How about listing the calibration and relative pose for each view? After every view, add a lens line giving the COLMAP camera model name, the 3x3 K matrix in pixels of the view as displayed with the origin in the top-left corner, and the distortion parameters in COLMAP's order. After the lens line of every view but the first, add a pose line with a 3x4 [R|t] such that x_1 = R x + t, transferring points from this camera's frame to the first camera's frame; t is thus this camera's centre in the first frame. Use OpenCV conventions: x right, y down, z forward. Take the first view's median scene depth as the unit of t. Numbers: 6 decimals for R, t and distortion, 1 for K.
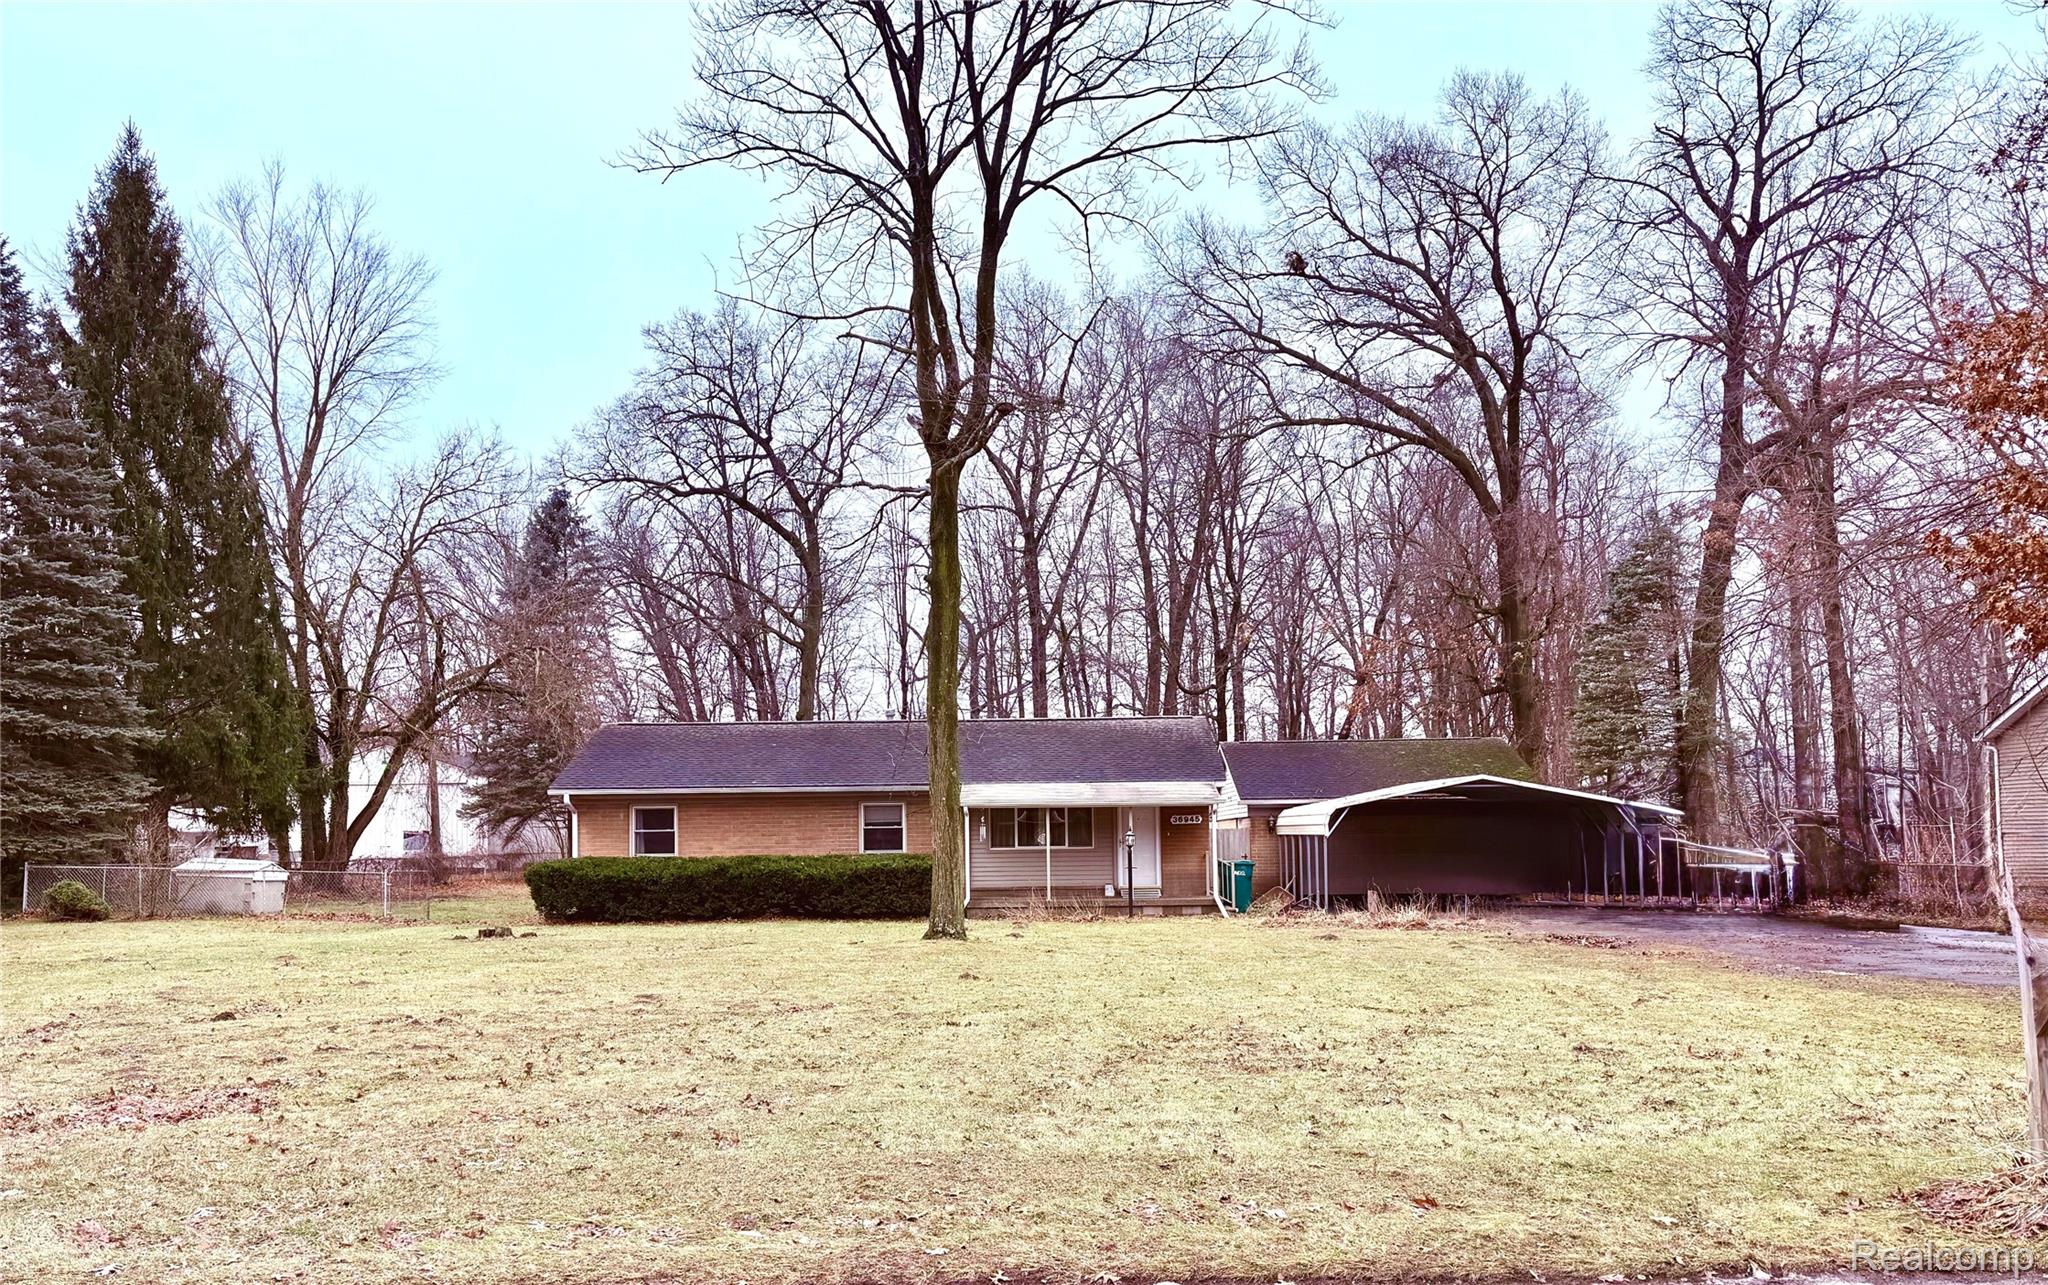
lens RADIAL K [[1558.3, 0, 1040.6], [0, 1558.3, 753.2], [0, 0, 1]] dist [0.053912, -0.000669]
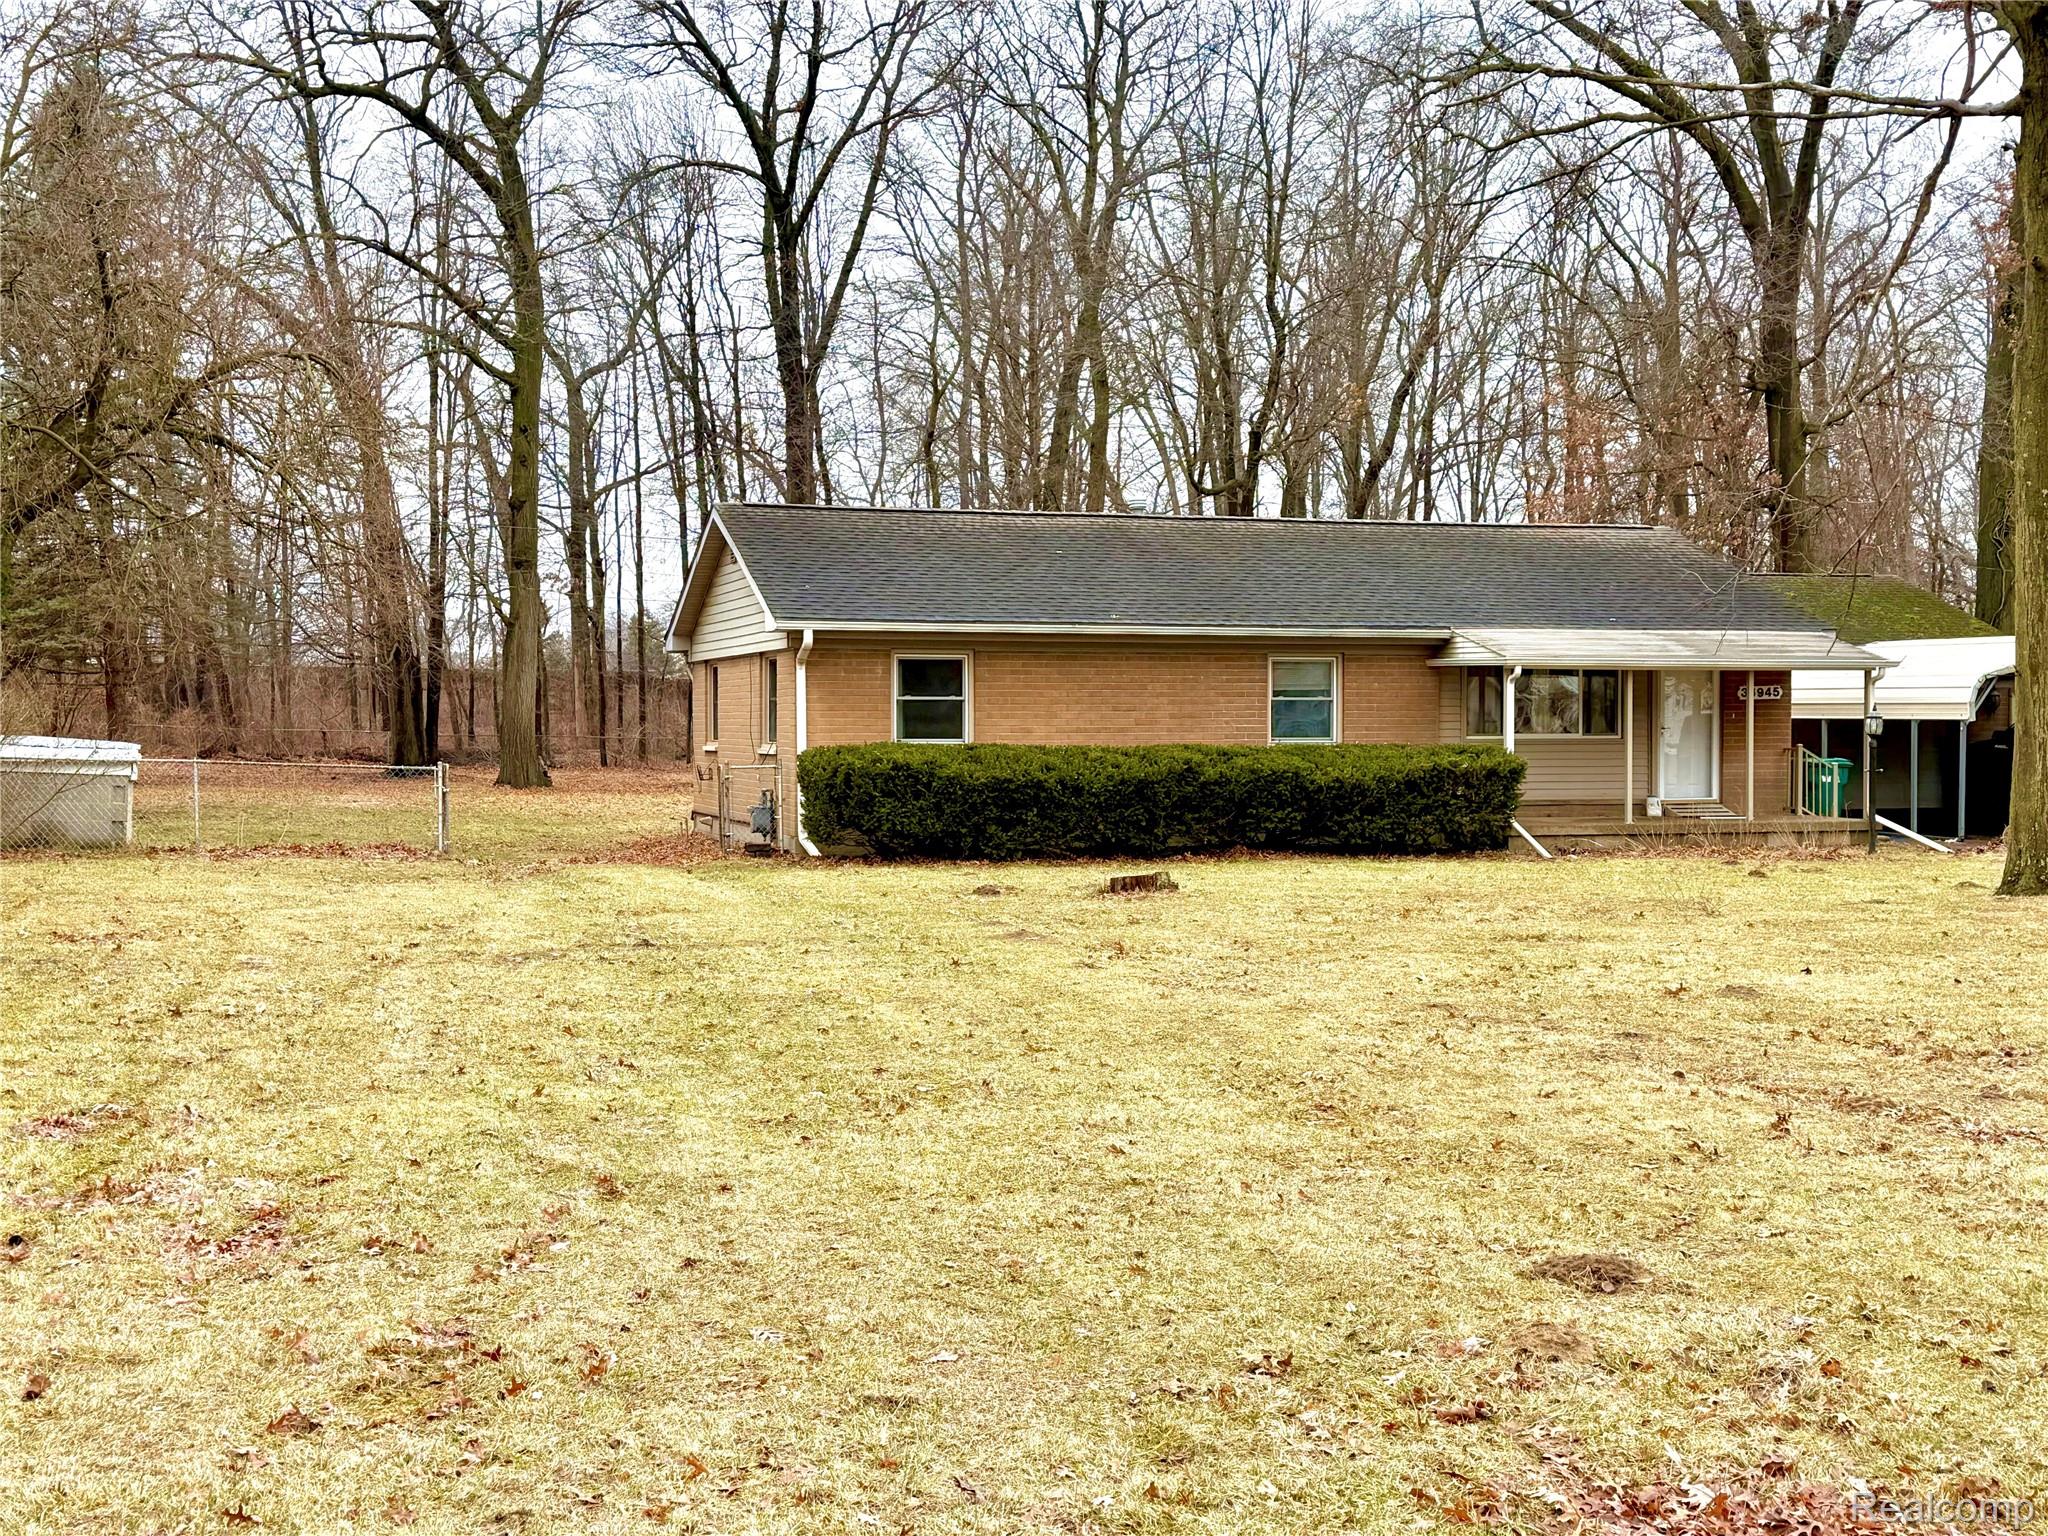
lens RADIAL K [[2344.5, 0, 1019.3], [0, 2344.5, 753.4], [0, 0, 1]] dist [0.135030, 0.000000]
pose [[0.941107, 0.007328, 0.338030, -0.500193], [-0.029536, 0.997725, 0.060602, 0.017741], [-0.336817, -0.067017, 0.939182, 0.205897]]
